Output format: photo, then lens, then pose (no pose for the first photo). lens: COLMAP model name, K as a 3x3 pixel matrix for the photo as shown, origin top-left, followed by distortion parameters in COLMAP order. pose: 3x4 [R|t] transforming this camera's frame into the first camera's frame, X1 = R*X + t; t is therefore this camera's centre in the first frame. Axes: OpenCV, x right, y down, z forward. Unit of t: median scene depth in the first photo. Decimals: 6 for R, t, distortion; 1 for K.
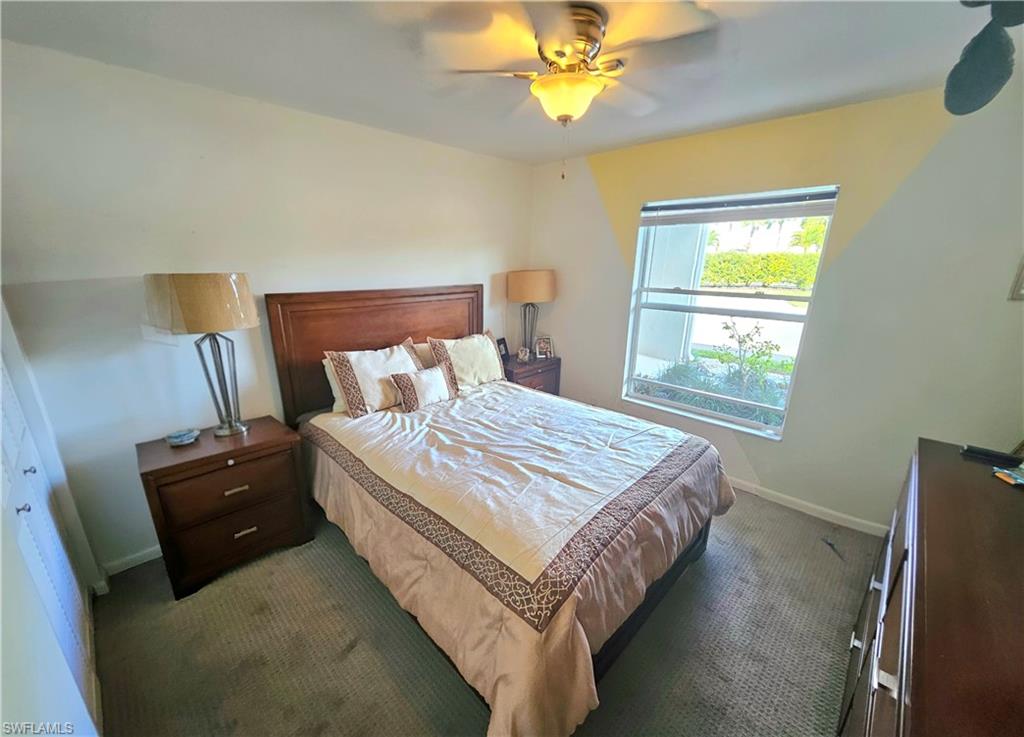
lens RADIAL K [[395.4, 0, 507.3], [0, 395.4, 370.4], [0, 0, 1]] dist [0.001201, 0.000011]
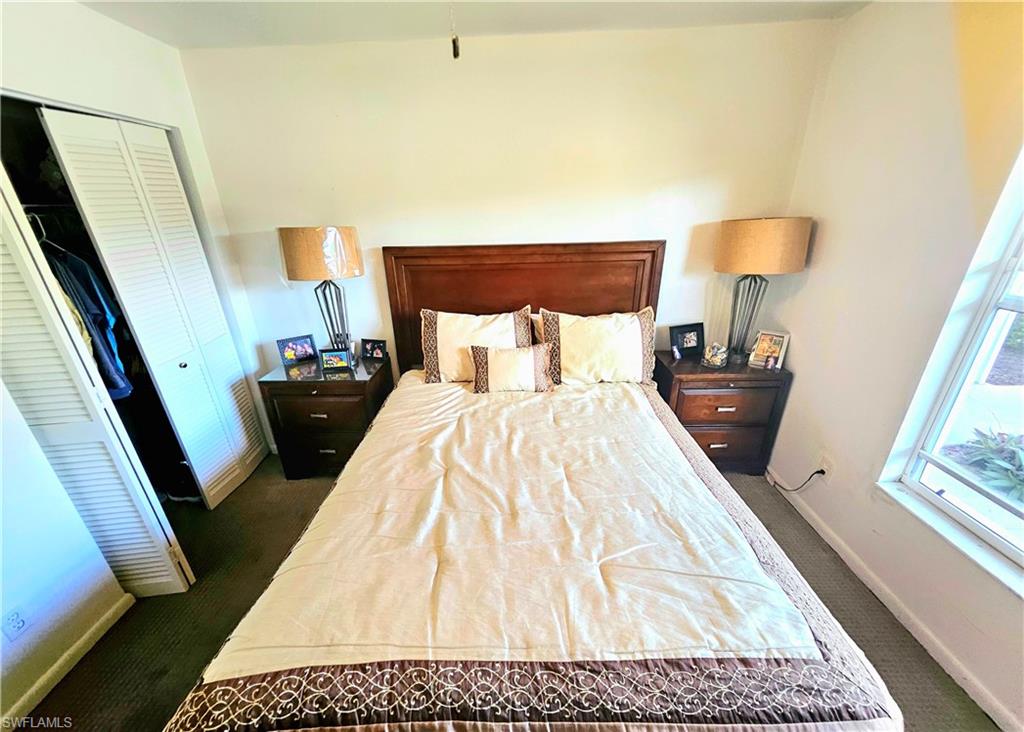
lens RADIAL K [[398.8, 0, 508.6], [0, 398.8, 377.1], [0, 0, 1]] dist [-0.000758, -0.000019]
pose [[0.689194, 0.257777, -0.677173, 0.358794], [-0.167966, 0.965957, 0.196759, -0.104119], [0.704840, -0.021863, 0.709030, 0.405632]]
